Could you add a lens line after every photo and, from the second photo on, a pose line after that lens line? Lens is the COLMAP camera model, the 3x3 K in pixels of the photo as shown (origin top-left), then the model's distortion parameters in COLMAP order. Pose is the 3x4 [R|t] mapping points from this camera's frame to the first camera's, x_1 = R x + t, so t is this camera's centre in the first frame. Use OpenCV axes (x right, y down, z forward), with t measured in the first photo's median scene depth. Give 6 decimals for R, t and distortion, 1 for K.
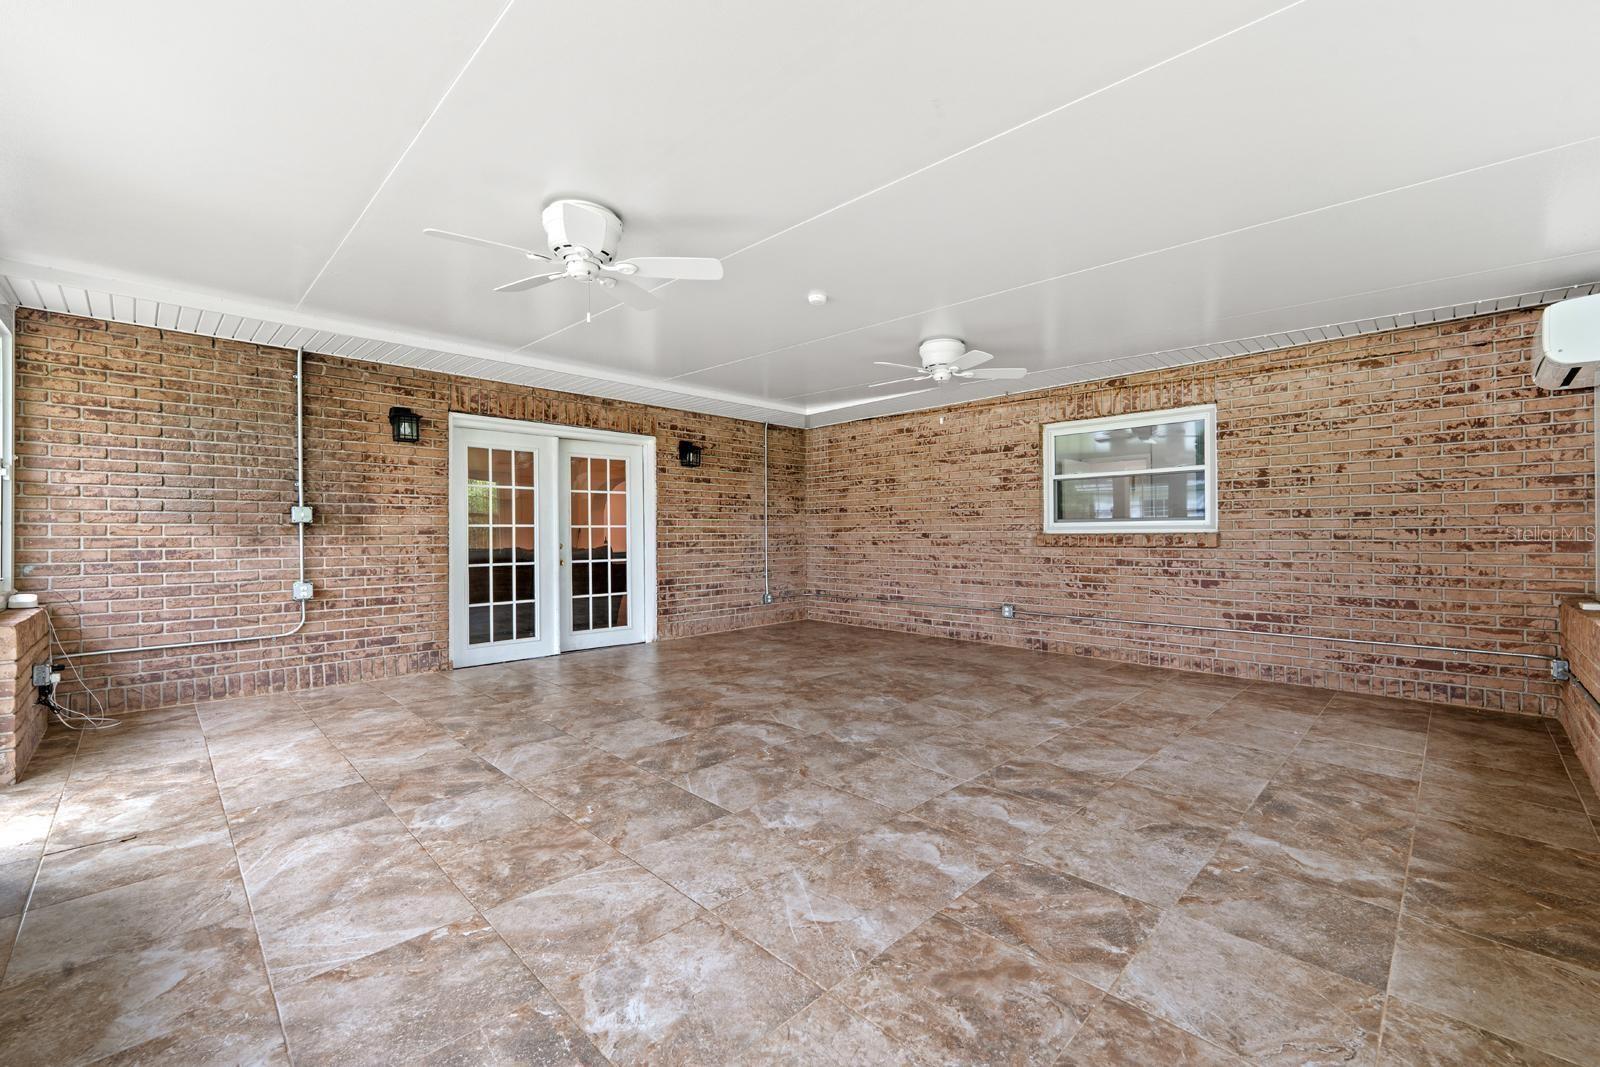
lens RADIAL K [[649.9, 0, 808.0], [0, 649.9, 533.3], [0, 0, 1]] dist [-0.000009, 0.000044]
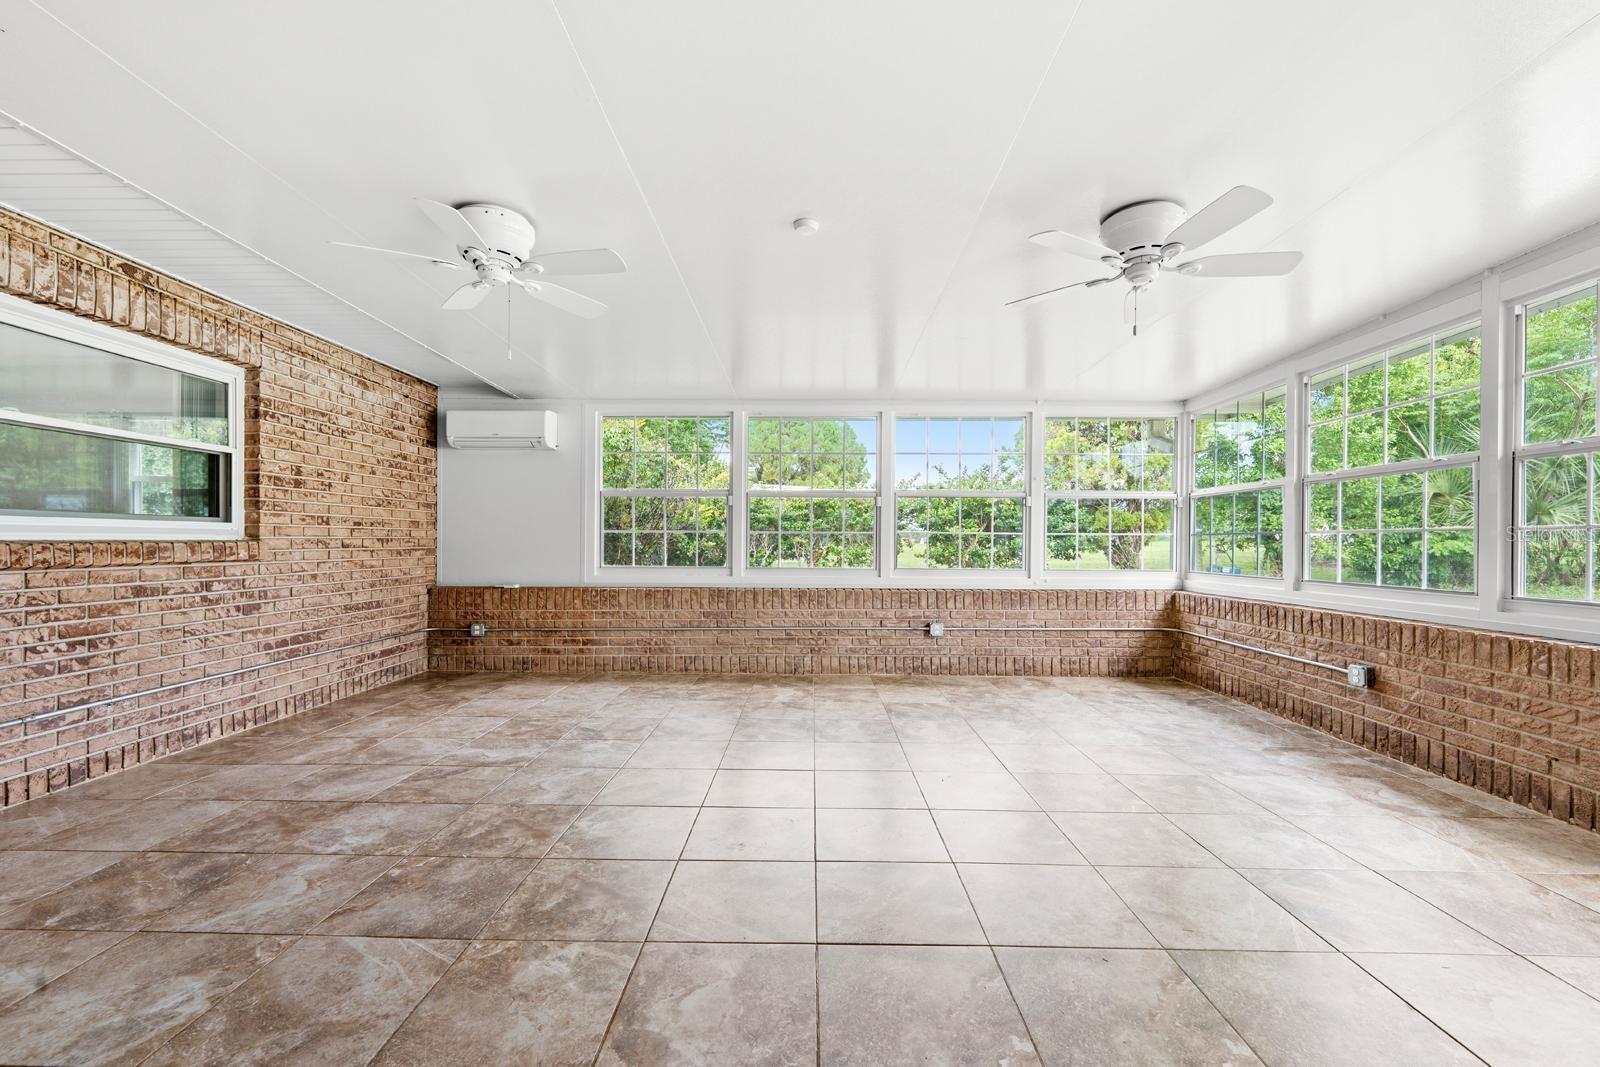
lens RADIAL K [[649.9, 0, 810.5], [0, 649.9, 543.9], [0, 0, 1]] dist [-0.000009, 0.000044]
pose [[-0.688985, -0.001353, 0.724774, -0.408877], [-0.003778, 0.999991, -0.001725, 0.002132], [-0.724766, -0.003926, -0.688984, 1.167527]]
